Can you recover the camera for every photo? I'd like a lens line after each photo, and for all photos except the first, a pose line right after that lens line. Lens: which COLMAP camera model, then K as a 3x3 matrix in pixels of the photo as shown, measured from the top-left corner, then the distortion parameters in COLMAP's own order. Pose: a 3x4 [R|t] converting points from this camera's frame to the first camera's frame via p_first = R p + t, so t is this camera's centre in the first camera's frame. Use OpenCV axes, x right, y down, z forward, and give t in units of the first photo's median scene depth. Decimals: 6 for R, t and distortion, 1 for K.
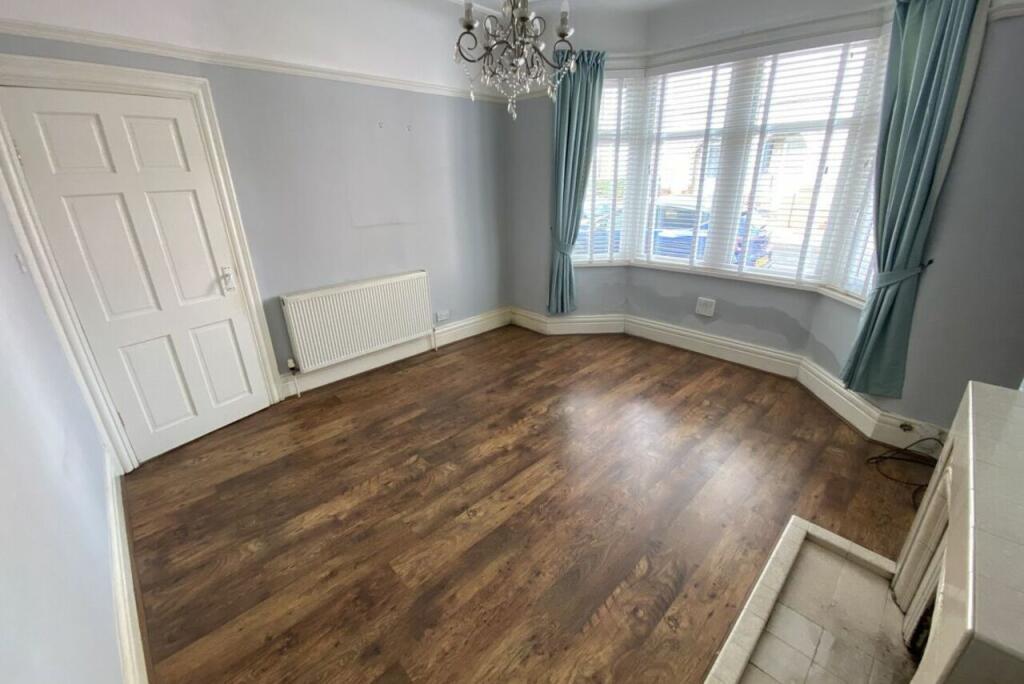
lens RADIAL K [[420.4, 0, 515.1], [0, 420.4, 342.6], [0, 0, 1]] dist [0.011016, -0.001412]
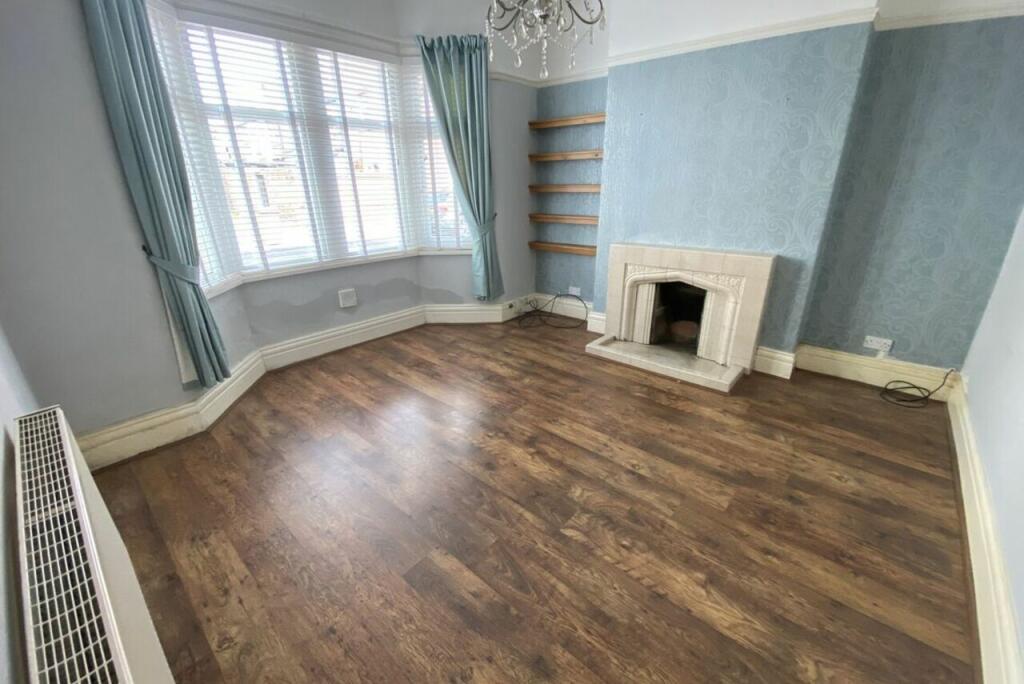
lens RADIAL K [[420.4, 0, 513.3], [0, 420.4, 332.5], [0, 0, 1]] dist [0.011016, -0.001412]
pose [[-0.088863, -0.322045, 0.942545, -0.808689], [0.375013, 0.865839, 0.331193, -0.293092], [-0.922751, 0.382897, 0.043830, 0.938744]]
